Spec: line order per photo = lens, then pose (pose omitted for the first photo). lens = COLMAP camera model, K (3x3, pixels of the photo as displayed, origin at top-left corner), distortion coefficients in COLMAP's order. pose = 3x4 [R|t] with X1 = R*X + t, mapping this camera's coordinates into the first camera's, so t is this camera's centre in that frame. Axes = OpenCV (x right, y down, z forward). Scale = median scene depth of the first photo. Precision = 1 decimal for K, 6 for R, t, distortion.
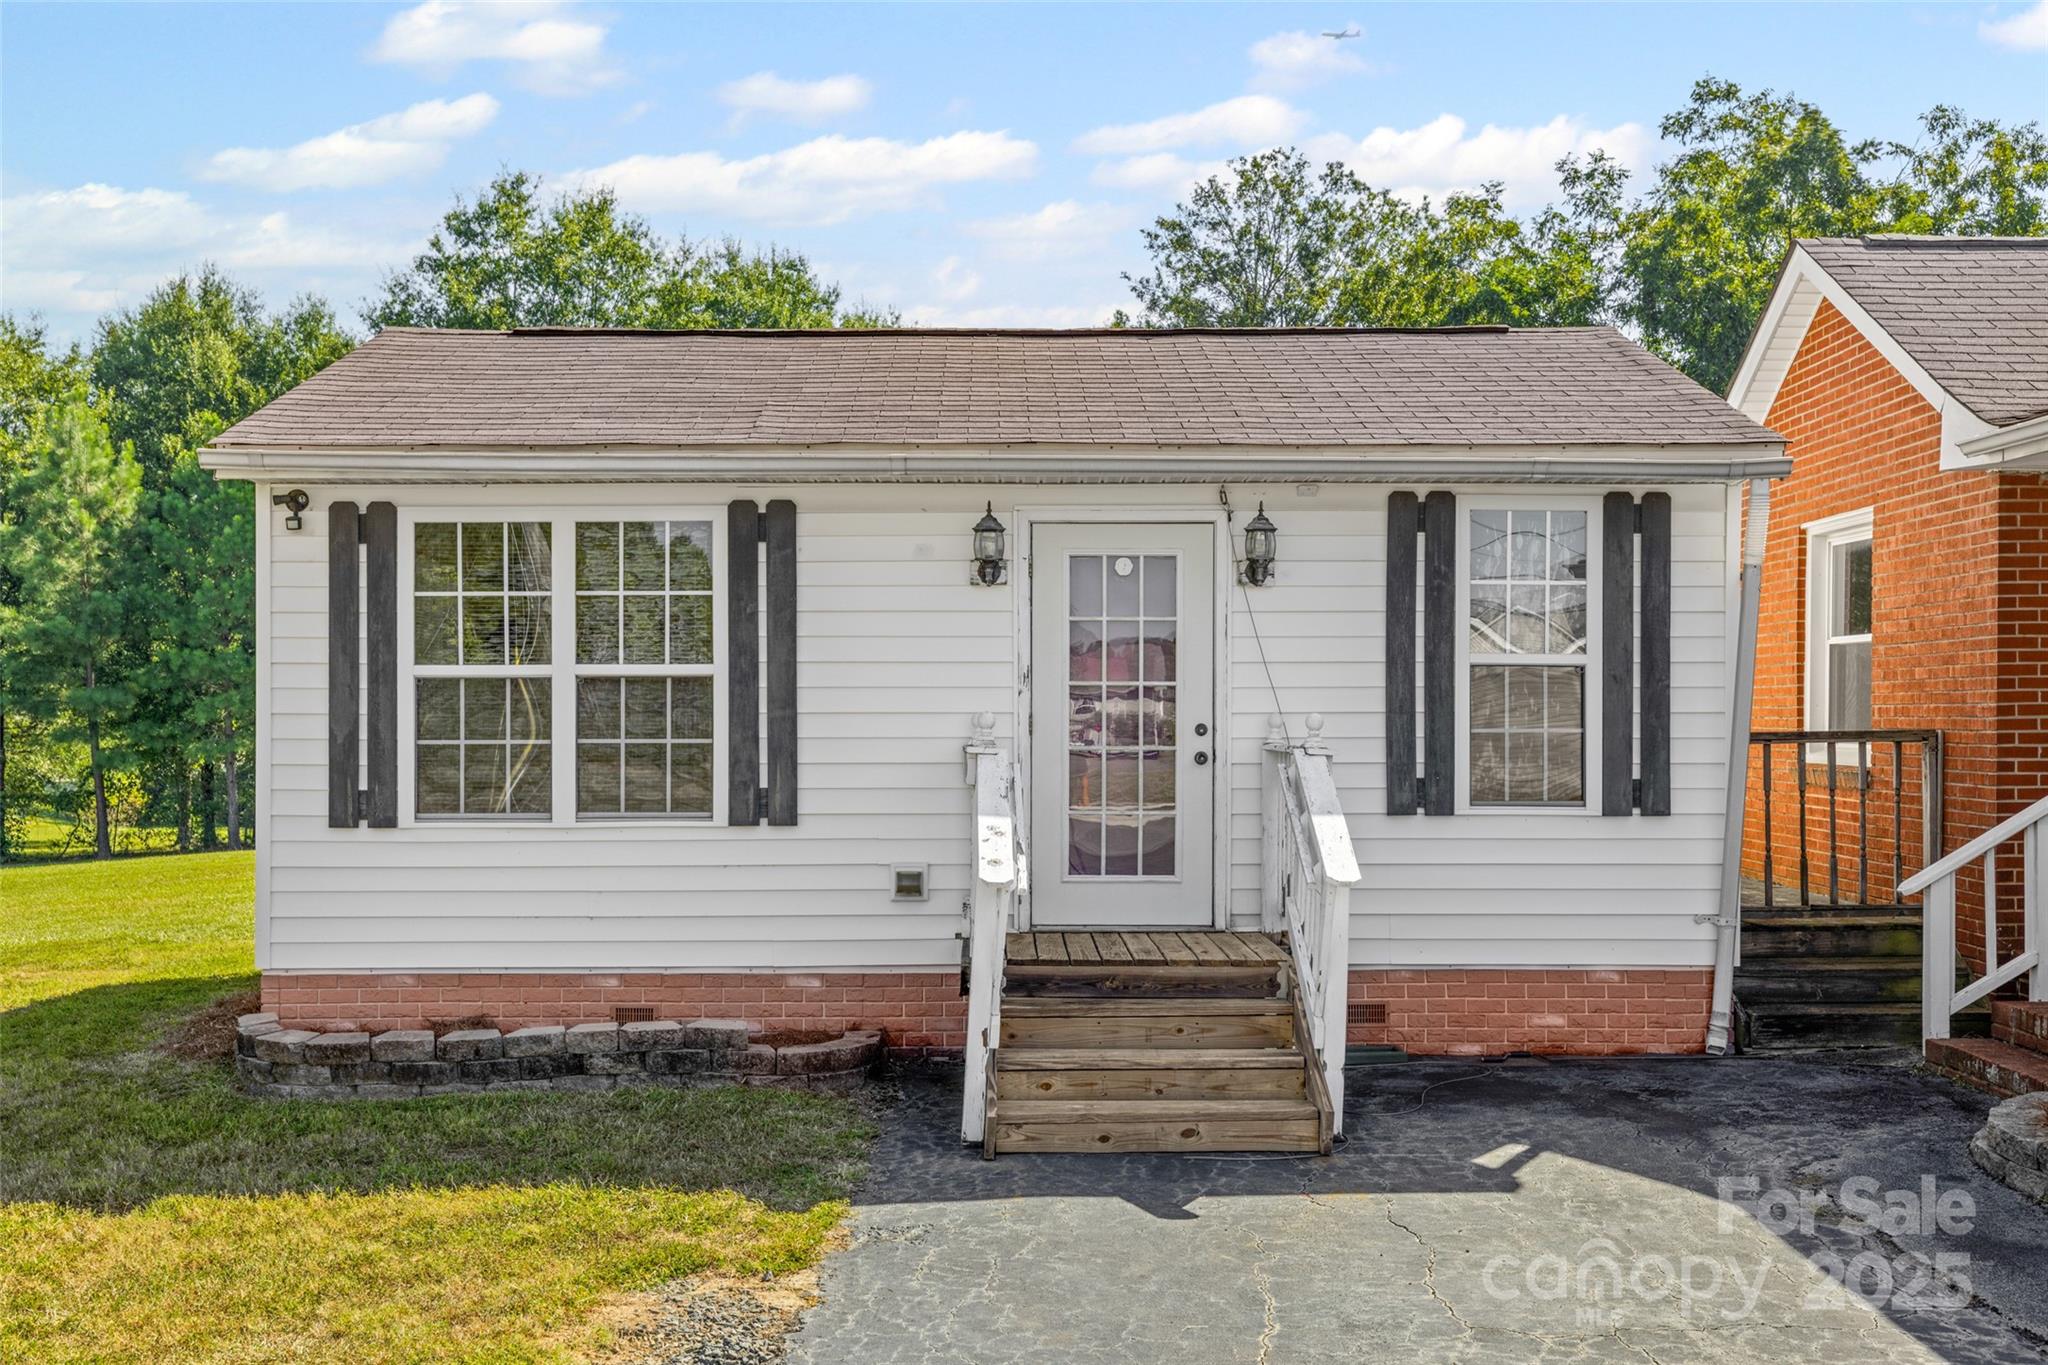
lens RADIAL K [[2002.2, 0, 1016.2], [0, 2002.2, 755.8], [0, 0, 1]] dist [0.006057, 0.015431]
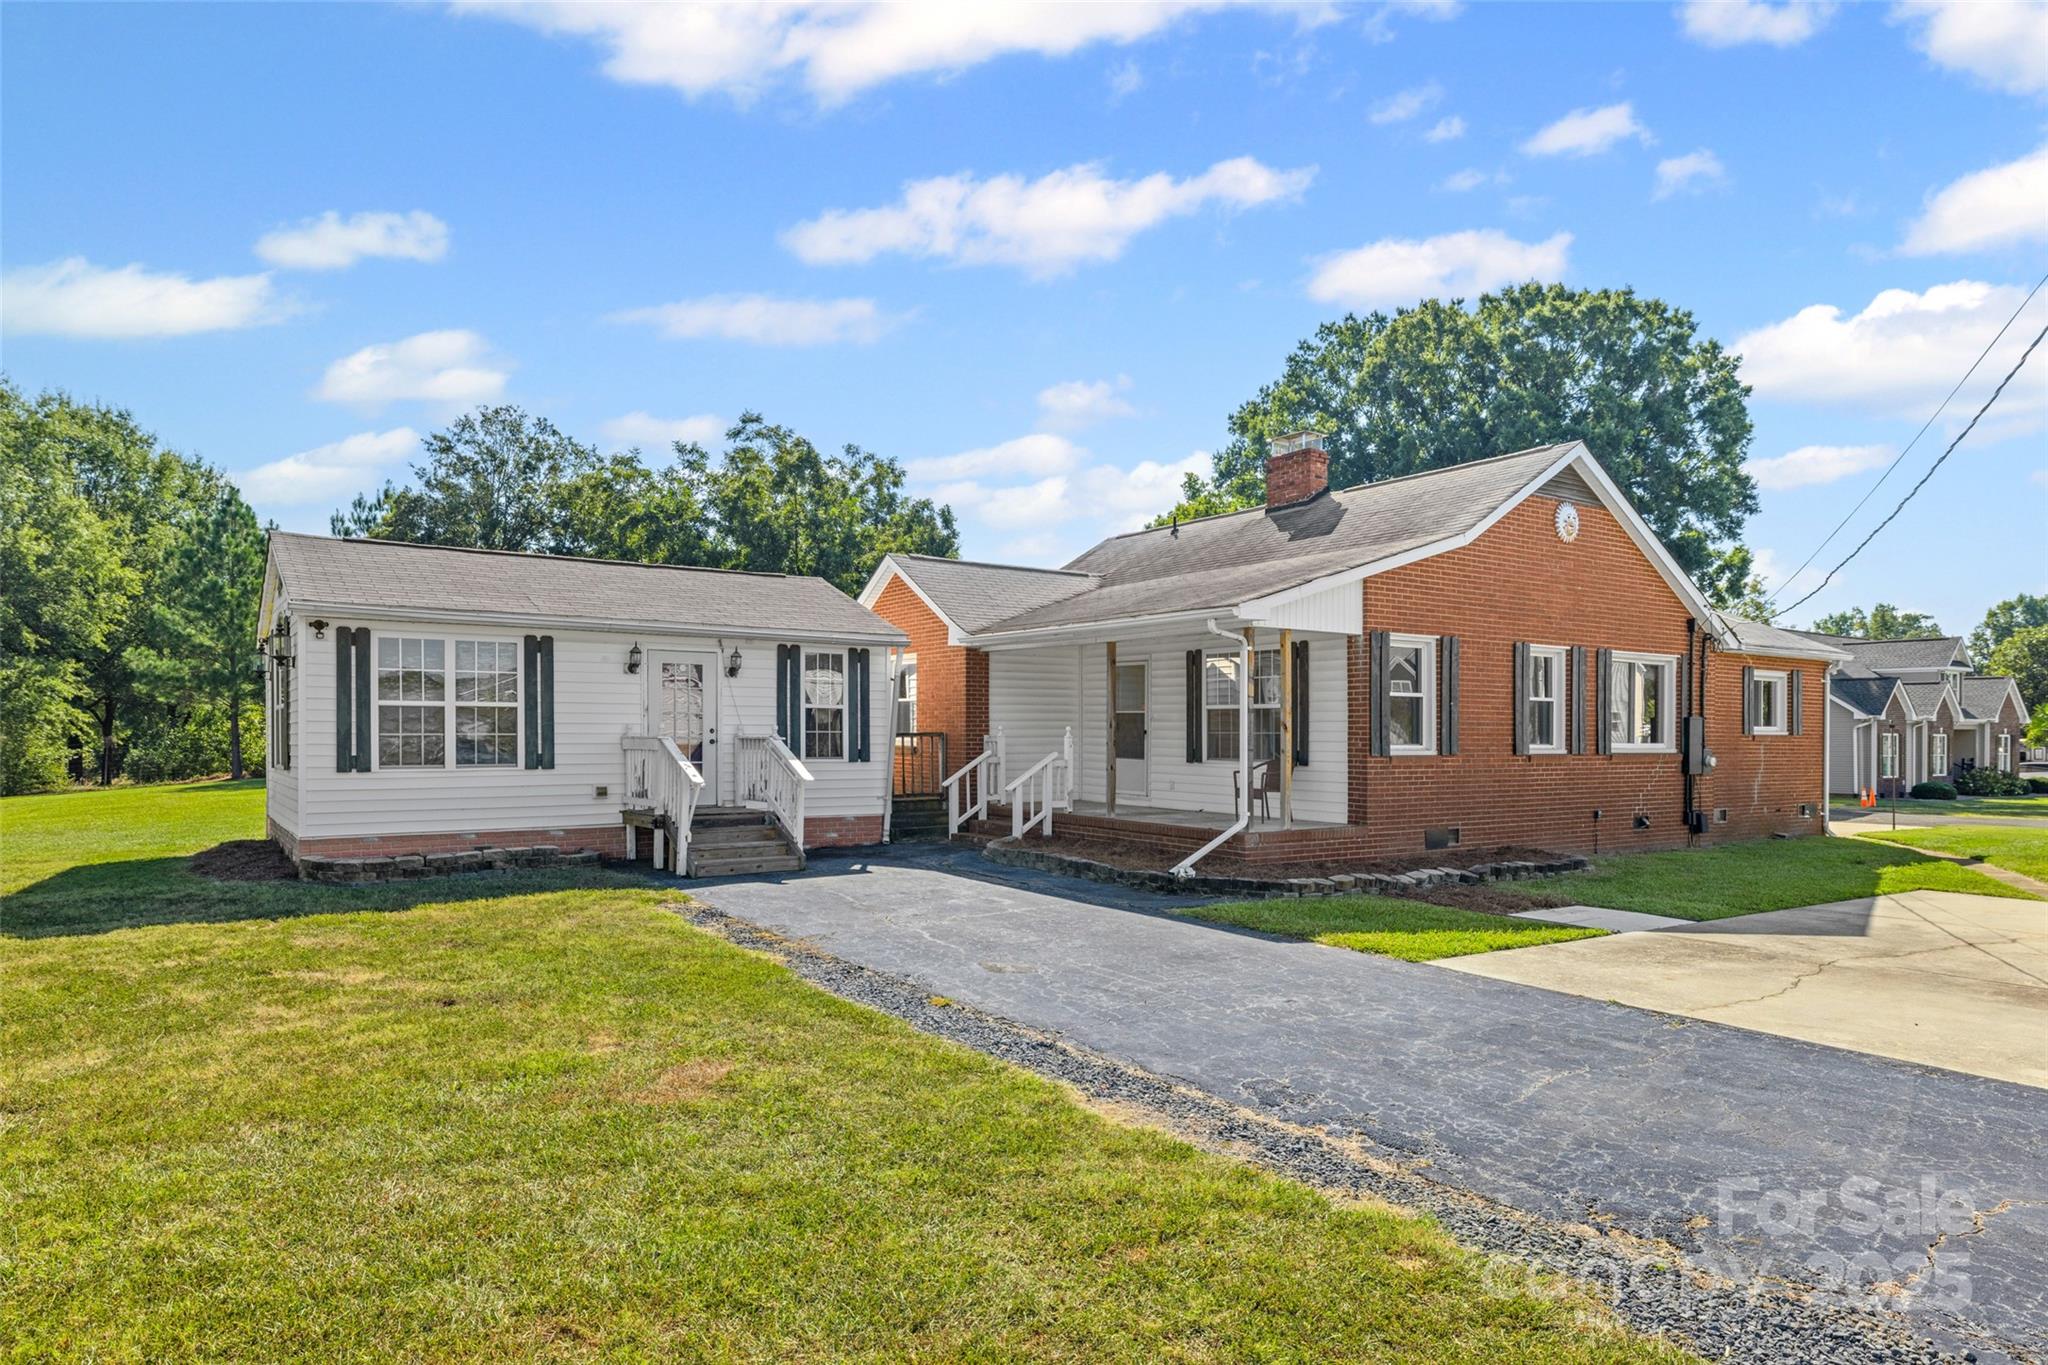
lens RADIAL K [[1193.4, 0, 1021.9], [0, 1193.4, 739.2], [0, 0, 1]] dist [0.012802, -0.014275]
pose [[0.817132, 0.002276, 0.576446, -0.481917], [0.004602, 0.999935, -0.010471, 0.016318], [-0.576432, 0.011209, 0.817068, -0.522485]]
